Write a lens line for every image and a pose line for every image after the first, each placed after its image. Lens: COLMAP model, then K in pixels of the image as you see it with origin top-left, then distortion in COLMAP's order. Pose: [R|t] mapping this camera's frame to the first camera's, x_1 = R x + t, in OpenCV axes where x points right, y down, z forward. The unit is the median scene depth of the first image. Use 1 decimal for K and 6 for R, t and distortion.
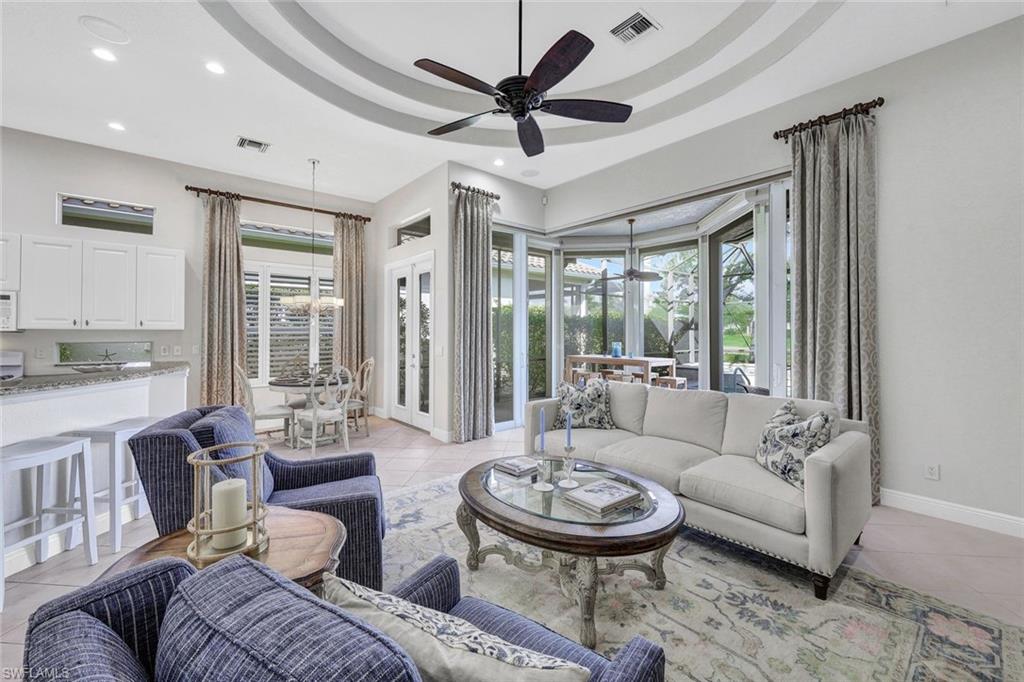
lens RADIAL K [[417.4, 0, 488.2], [0, 417.4, 329.9], [0, 0, 1]] dist [-0.002527, -0.000074]
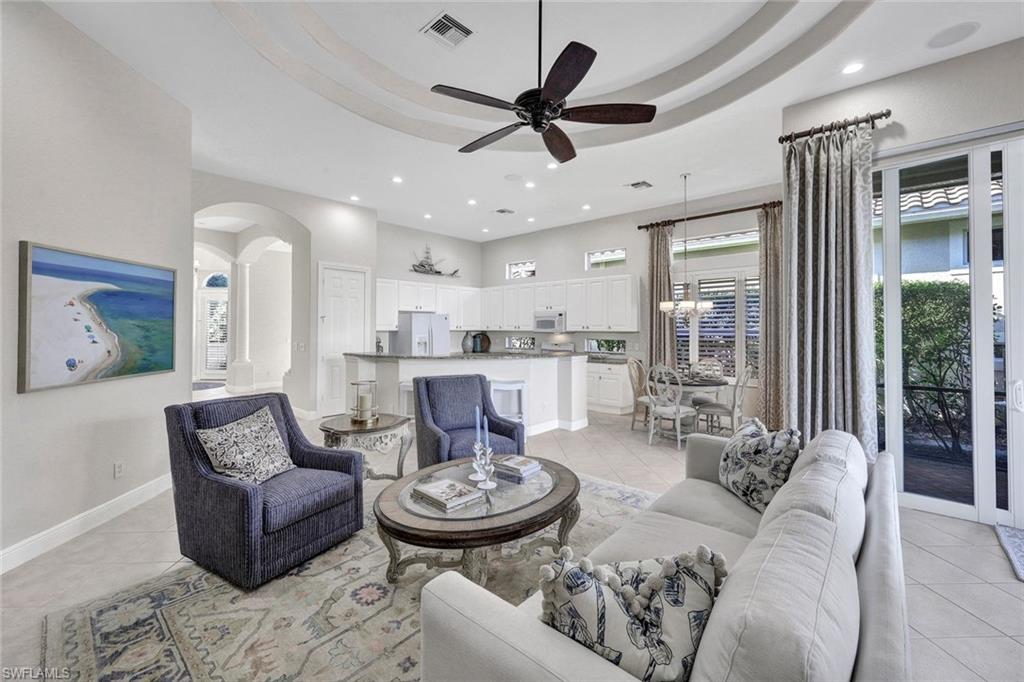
lens RADIAL K [[417.4, 0, 511.3], [0, 417.4, 323.8], [0, 0, 1]] dist [-0.002527, -0.000074]
pose [[0.156344, -0.013647, -0.987608, 0.553727], [0.001962, 0.999907, -0.013507, -0.008474], [0.987701, 0.000174, 0.156356, 0.371447]]
